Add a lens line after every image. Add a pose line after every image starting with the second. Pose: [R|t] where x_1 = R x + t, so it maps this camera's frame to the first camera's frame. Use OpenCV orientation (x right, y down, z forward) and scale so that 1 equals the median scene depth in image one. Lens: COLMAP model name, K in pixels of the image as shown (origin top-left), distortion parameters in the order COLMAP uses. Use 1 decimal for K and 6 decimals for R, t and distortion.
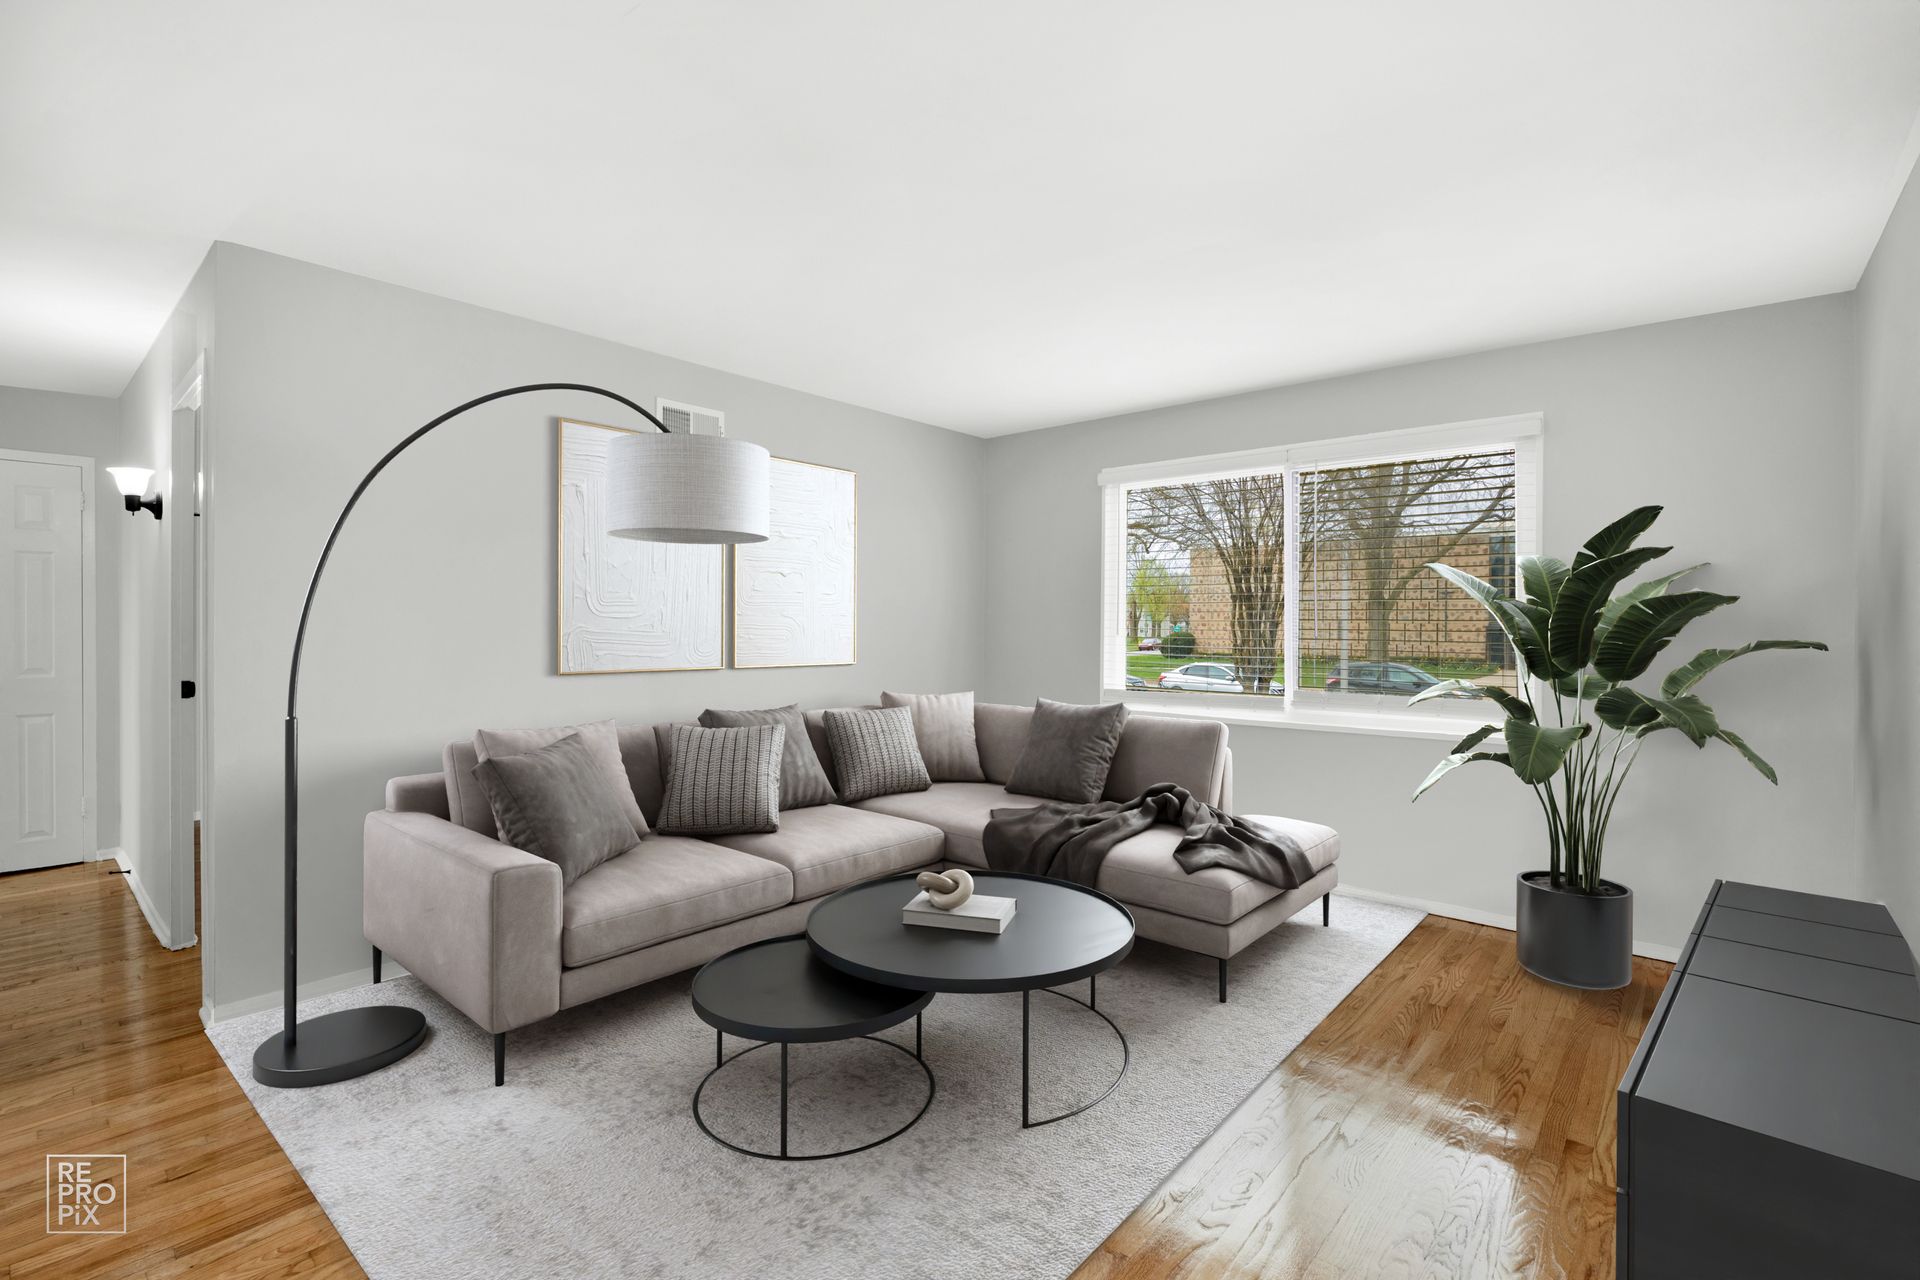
lens RADIAL K [[872.8, 0, 960.0], [0, 872.8, 640.0], [0, 0, 1]] dist [0.093122, -0.000052]
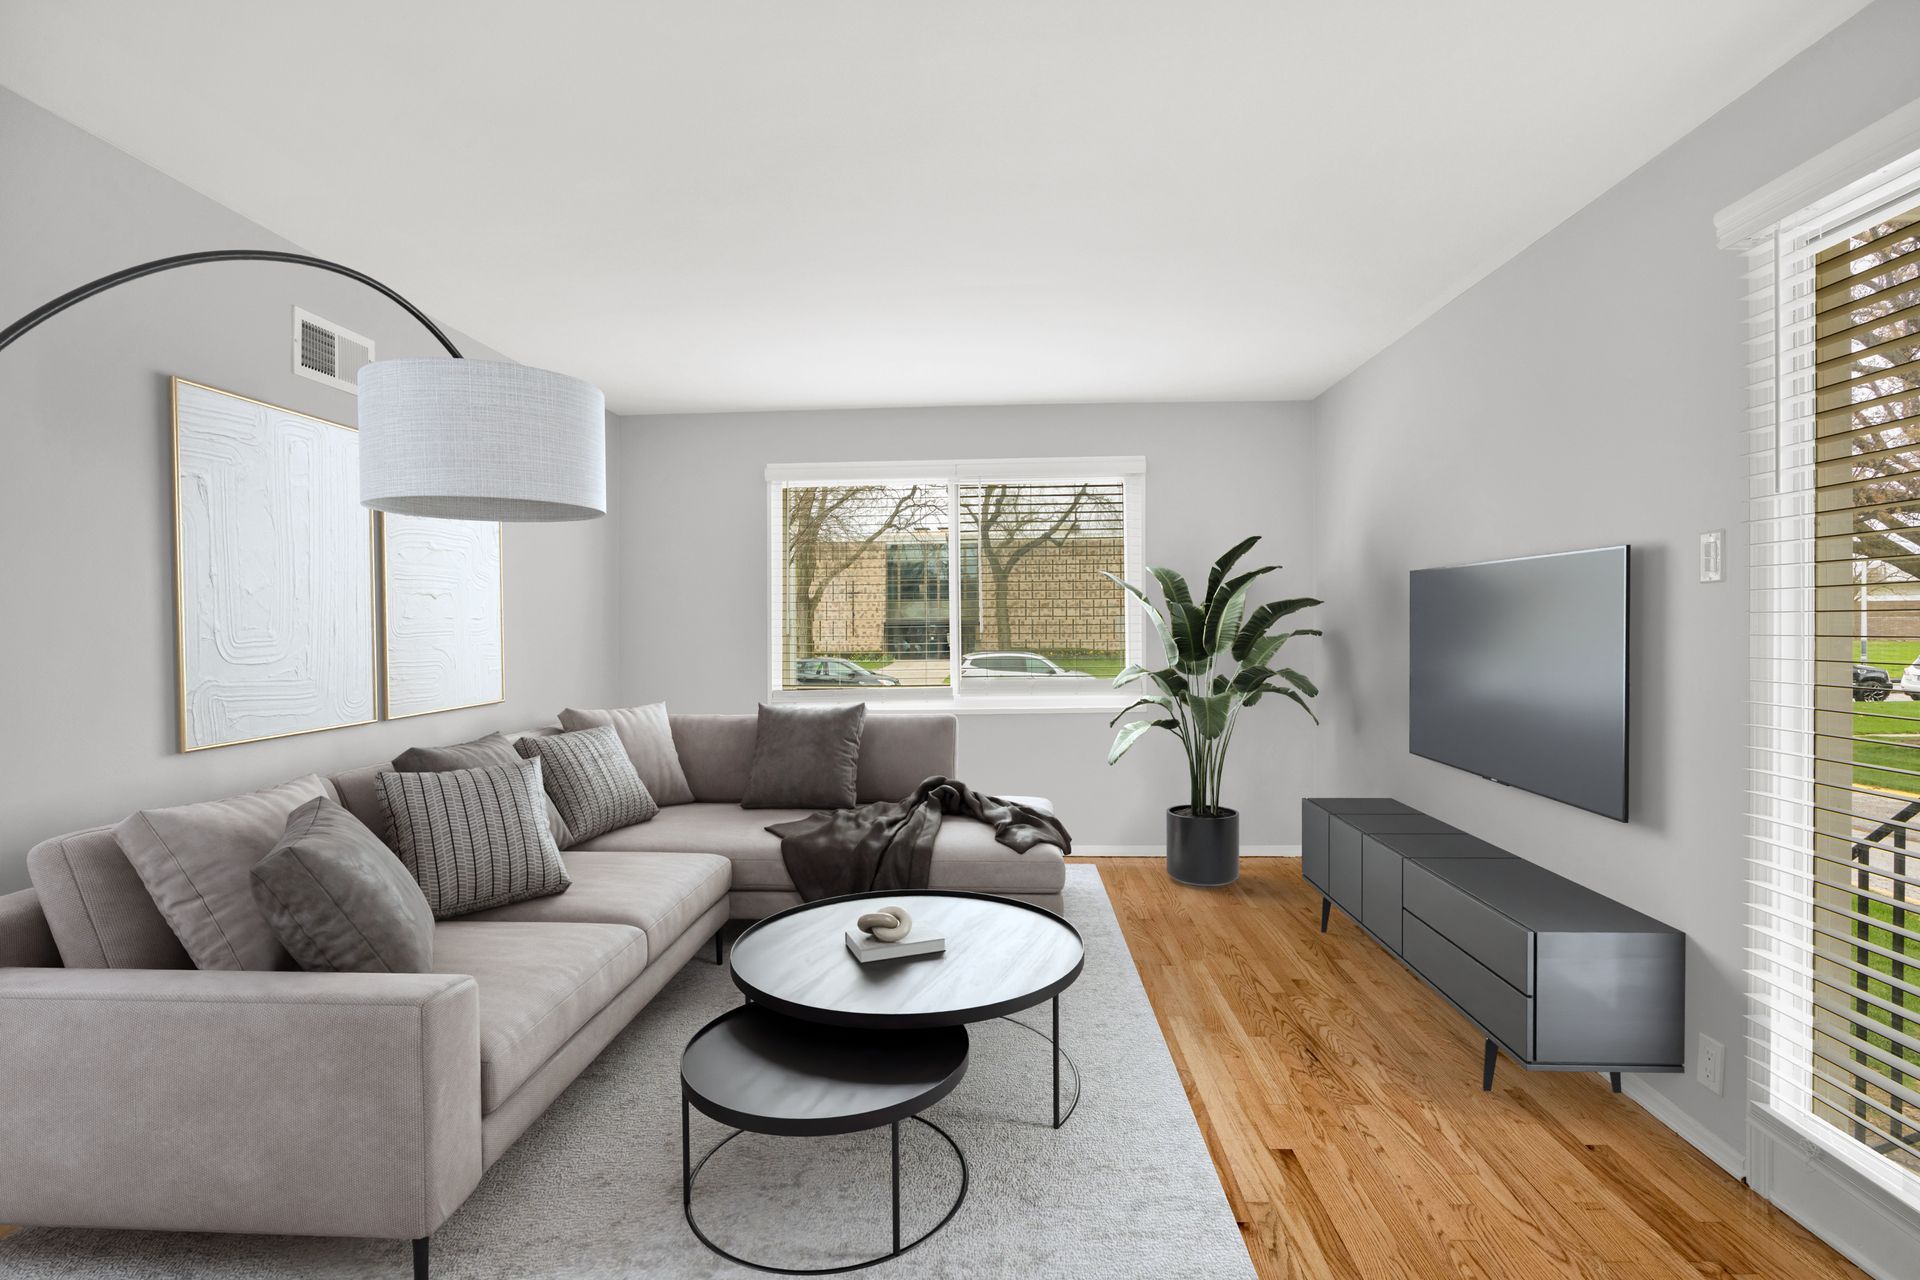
lens RADIAL K [[872.8, 0, 960.0], [0, 872.8, 640.0], [0, 0, 1]] dist [0.093122, -0.000052]
pose [[0.826950, -0.023548, 0.561781, -0.320808], [0.024492, 0.999683, 0.005851, -0.002791], [-0.561741, 0.008921, 0.827265, 0.126803]]
